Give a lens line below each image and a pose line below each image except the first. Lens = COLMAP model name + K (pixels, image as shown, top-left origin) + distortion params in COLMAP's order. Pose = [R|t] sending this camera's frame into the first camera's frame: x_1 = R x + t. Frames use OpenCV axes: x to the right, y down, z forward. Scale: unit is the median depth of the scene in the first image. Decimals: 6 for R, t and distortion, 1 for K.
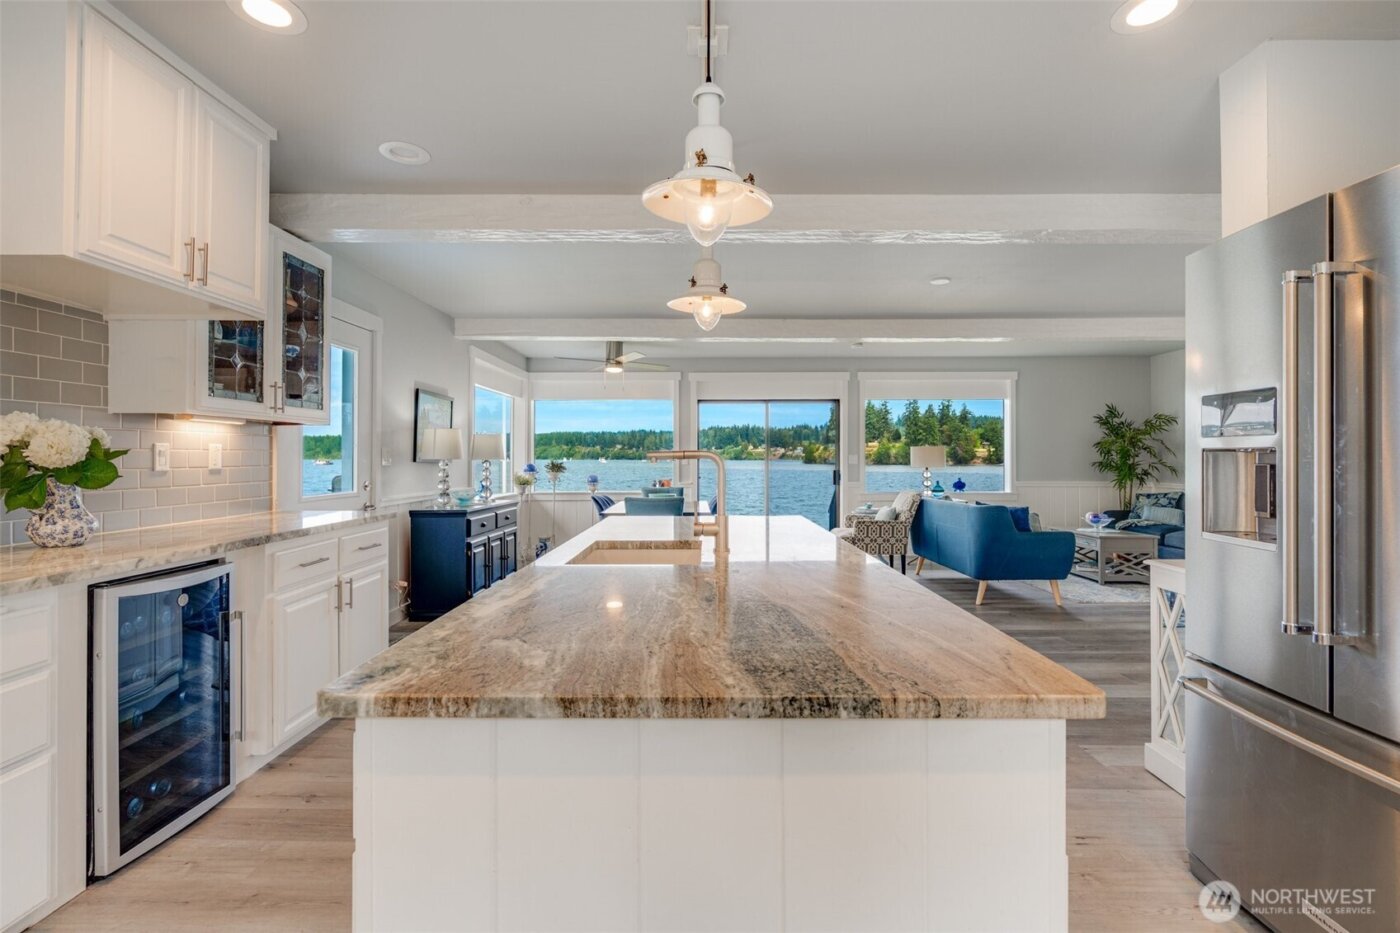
lens RADIAL K [[628.8, 0, 693.3], [0, 628.8, 461.6], [0, 0, 1]] dist [0.003474, 0.001824]
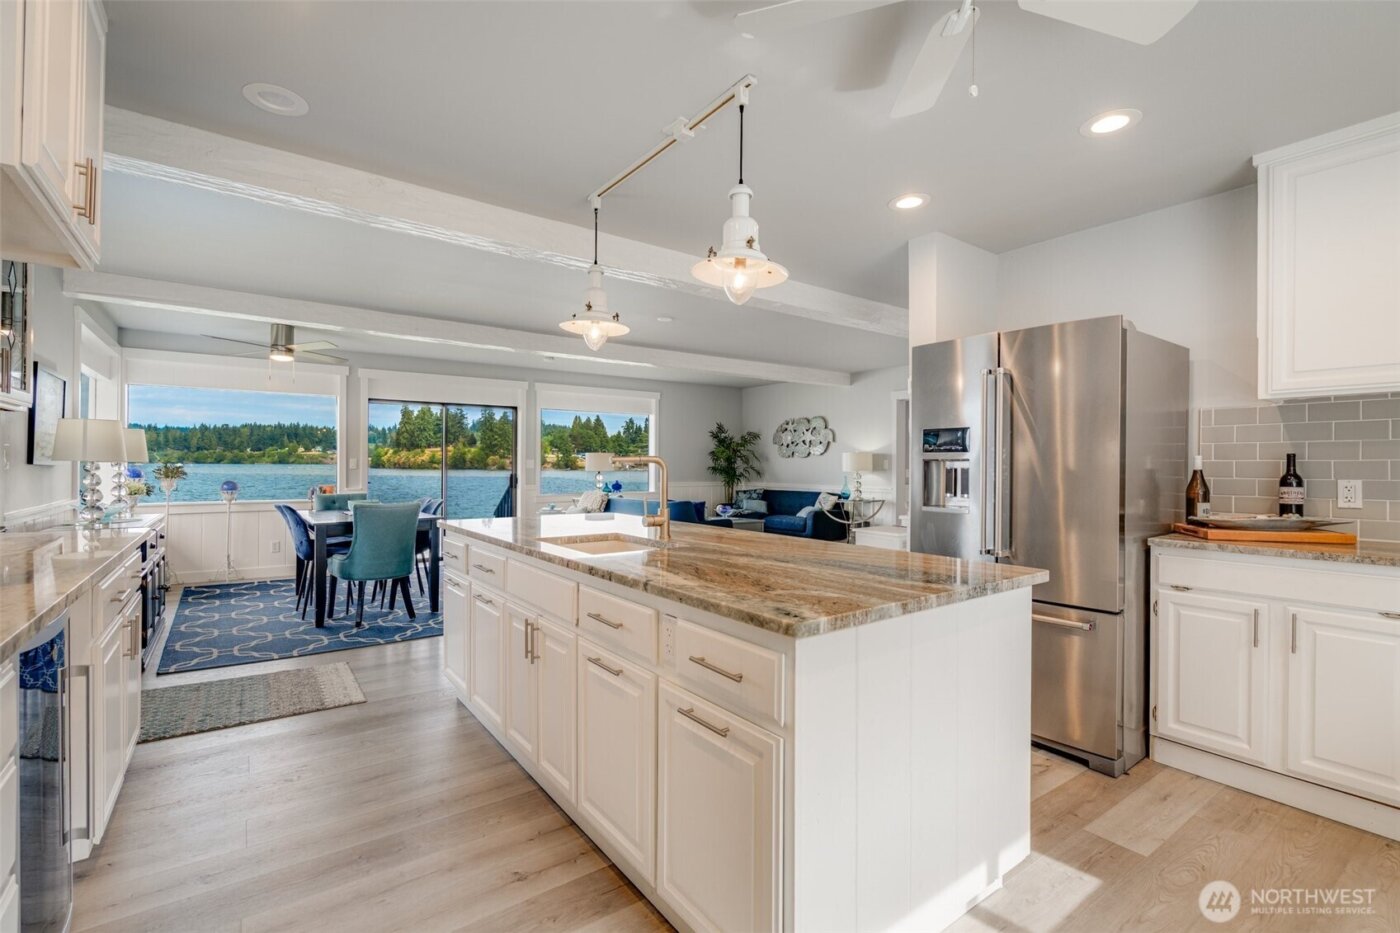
lens RADIAL K [[628.8, 0, 676.2], [0, 628.8, 465.6], [0, 0, 1]] dist [0.003474, 0.001824]
pose [[0.809197, 0.002369, 0.587533, -0.181710], [-0.001670, 0.999997, -0.001732, 0.000591], [-0.587536, 0.000420, 0.809198, -0.002576]]
